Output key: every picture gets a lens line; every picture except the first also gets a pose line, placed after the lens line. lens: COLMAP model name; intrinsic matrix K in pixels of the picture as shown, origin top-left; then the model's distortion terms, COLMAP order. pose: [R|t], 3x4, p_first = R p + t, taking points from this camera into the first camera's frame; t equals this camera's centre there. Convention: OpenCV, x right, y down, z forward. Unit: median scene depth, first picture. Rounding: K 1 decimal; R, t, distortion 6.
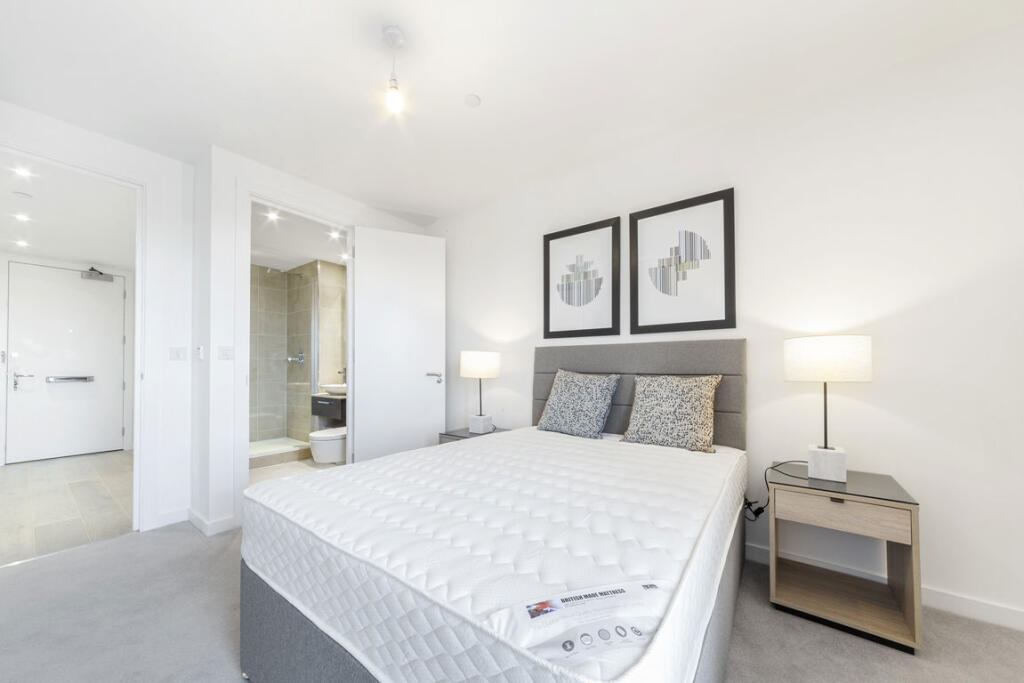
lens RADIAL K [[361.2, 0, 509.2], [0, 361.2, 365.4], [0, 0, 1]] dist [-0.001983, -0.000053]
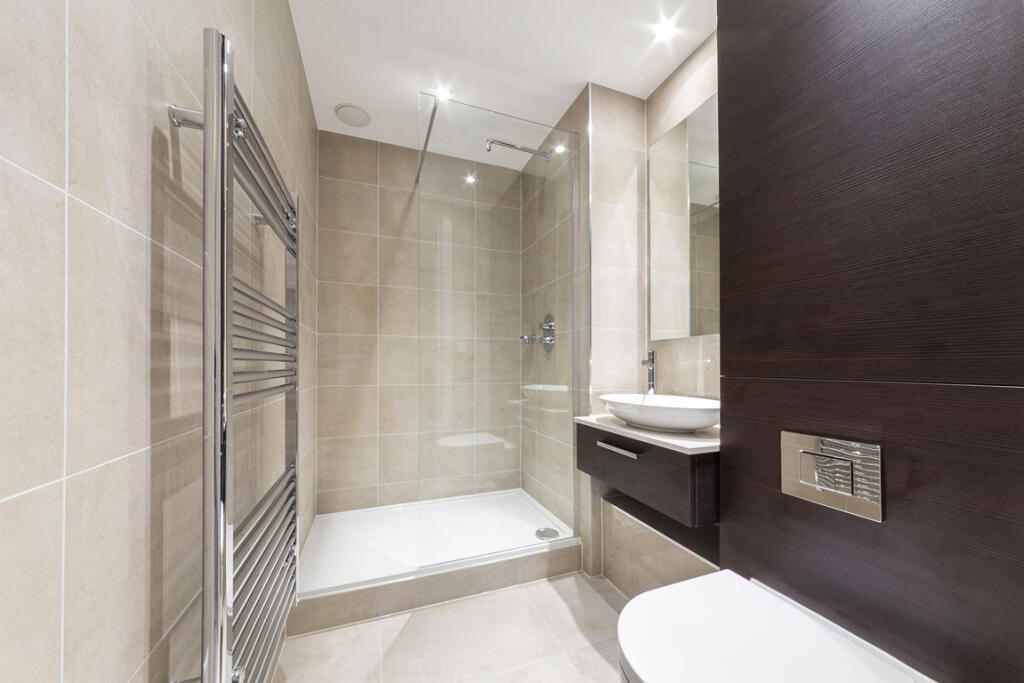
lens RADIAL K [[361.2, 0, 509.2], [0, 361.2, 365.4], [0, 0, 1]] dist [-0.001983, -0.000053]
pose [[0.834262, 0.000684, -0.551368, -0.364462], [-0.002585, 0.999993, -0.002671, 0.023064], [0.551363, 0.003654, 0.834258, 0.588379]]
